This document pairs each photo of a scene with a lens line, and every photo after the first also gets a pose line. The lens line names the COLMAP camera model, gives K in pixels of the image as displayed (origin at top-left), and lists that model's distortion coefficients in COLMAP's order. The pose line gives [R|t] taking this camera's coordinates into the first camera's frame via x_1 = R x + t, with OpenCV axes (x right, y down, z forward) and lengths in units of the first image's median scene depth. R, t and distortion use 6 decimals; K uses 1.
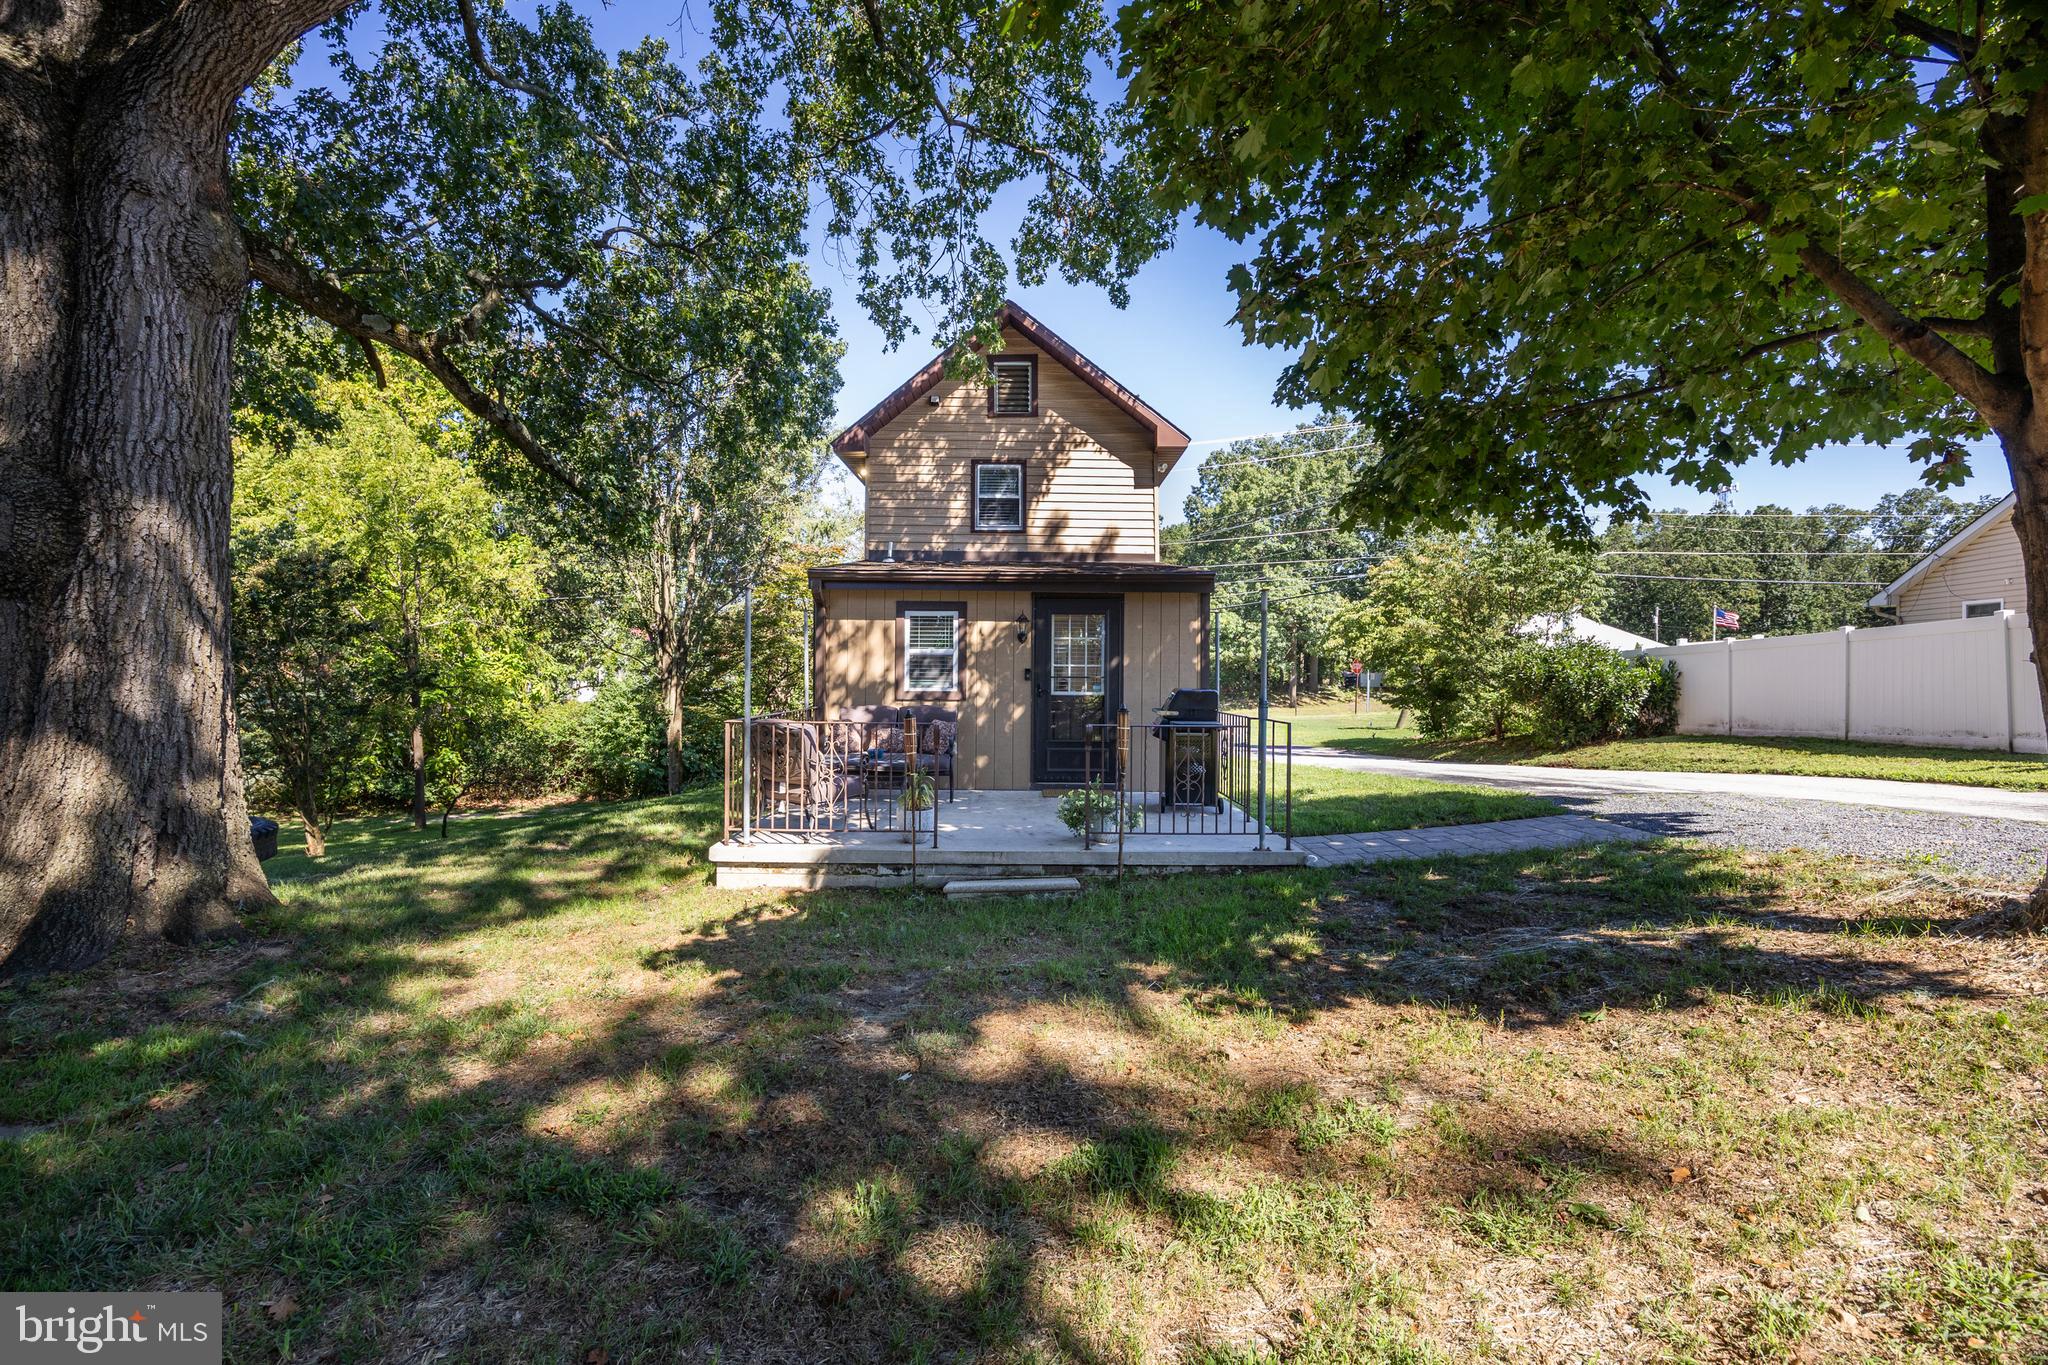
lens RADIAL K [[911.7, 0, 1024.0], [0, 911.7, 682.5], [0, 0, 1]] dist [-0.016244, 0.000414]
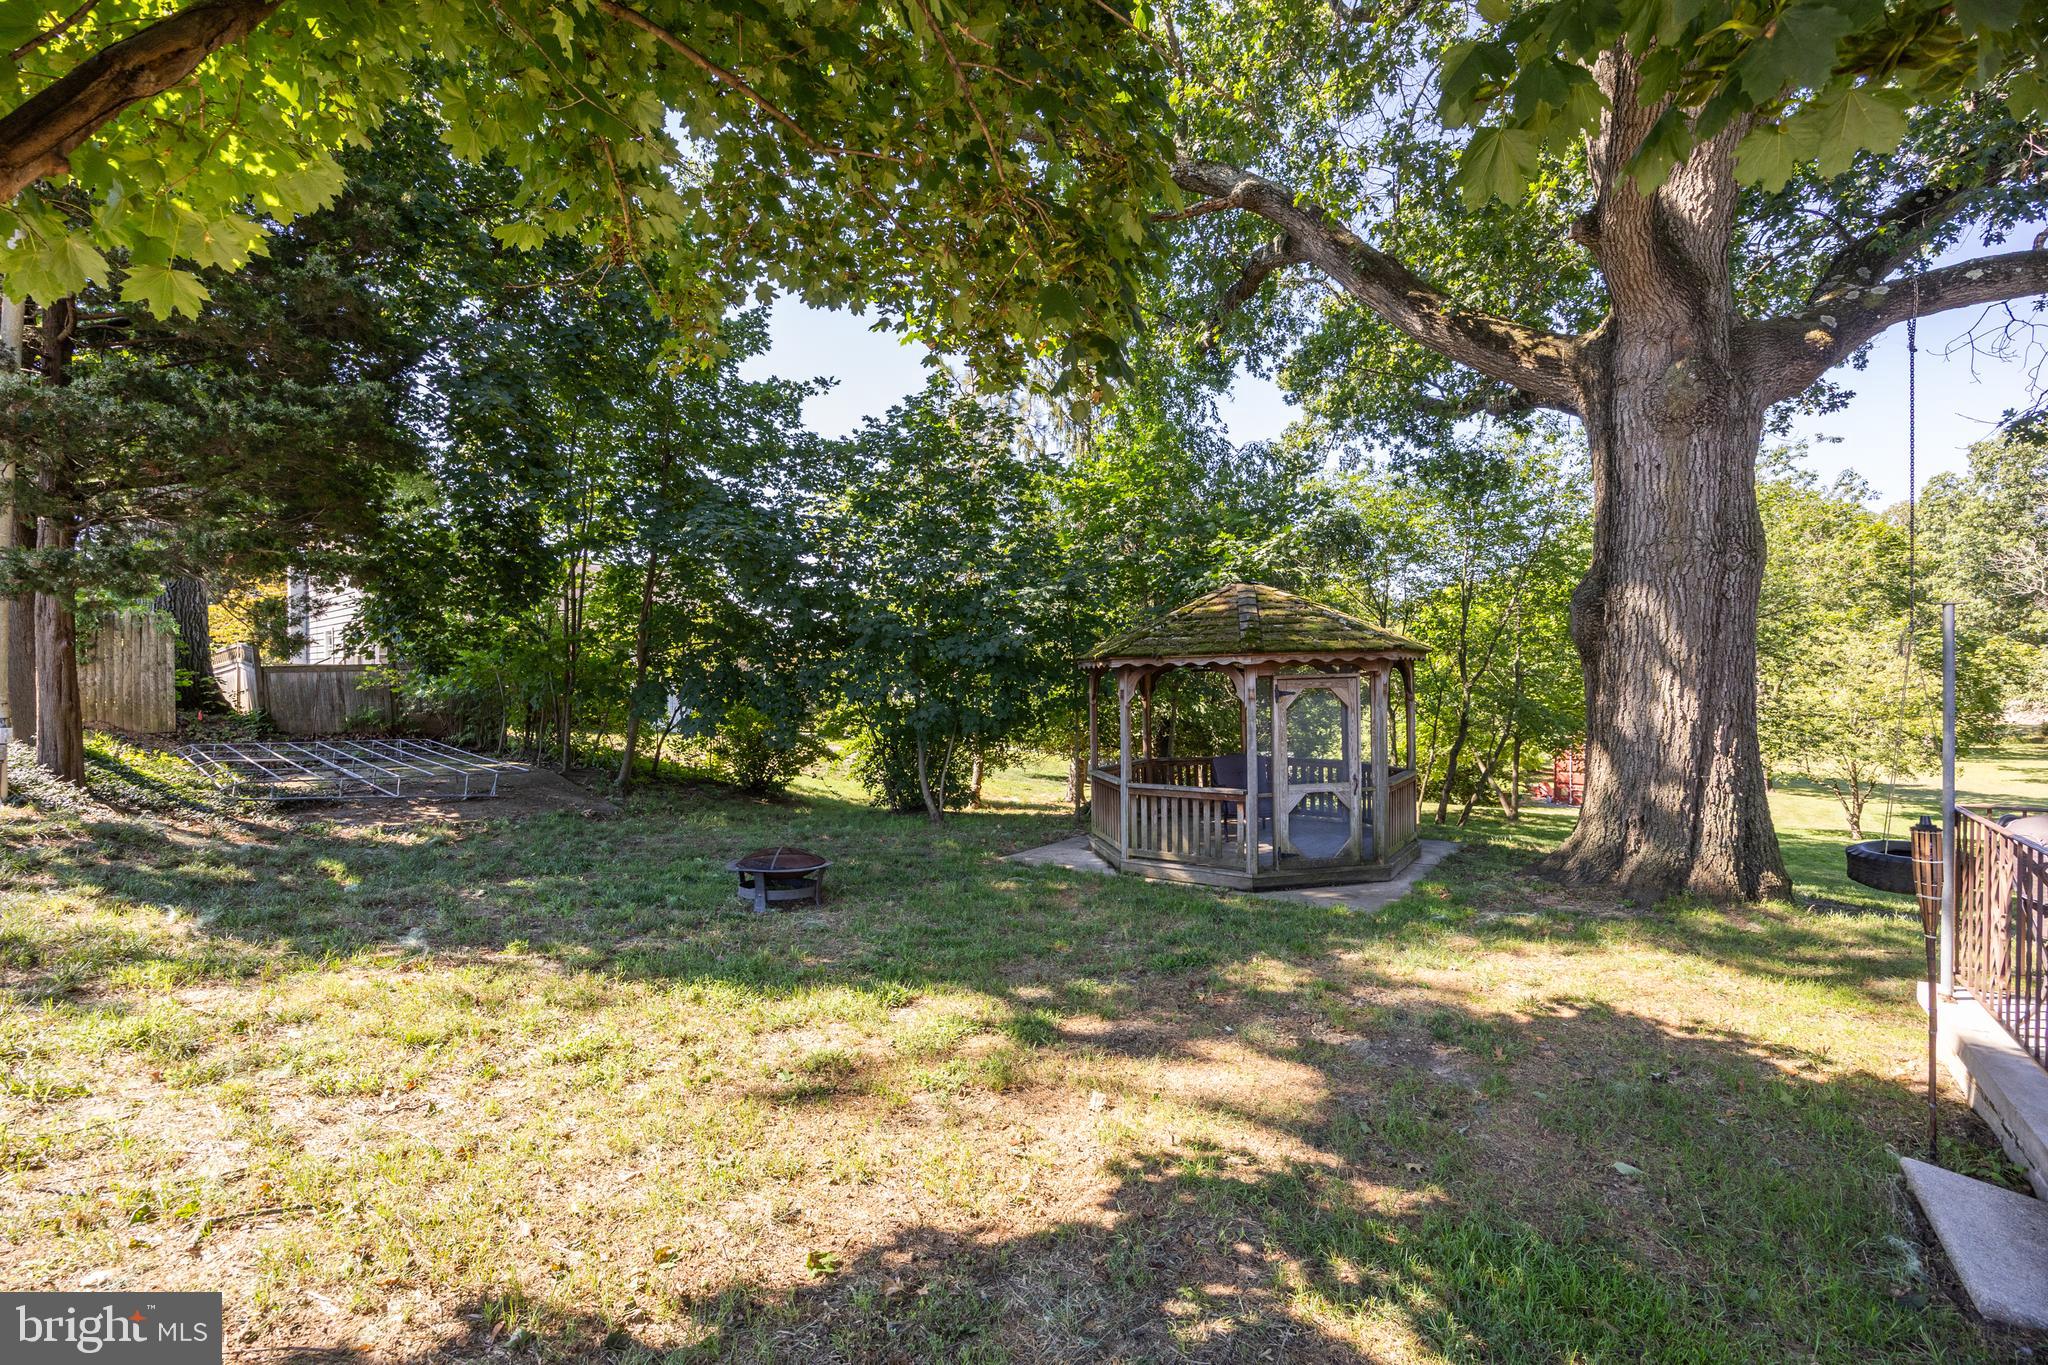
lens RADIAL K [[911.7, 0, 1024.0], [0, 911.7, 682.5], [0, 0, 1]] dist [-0.016244, 0.000414]
pose [[-0.635922, 0.013794, -0.771630, 0.995818], [0.002354, 0.999870, 0.015935, -0.095064], [0.771750, 0.008317, -0.635872, 1.454674]]
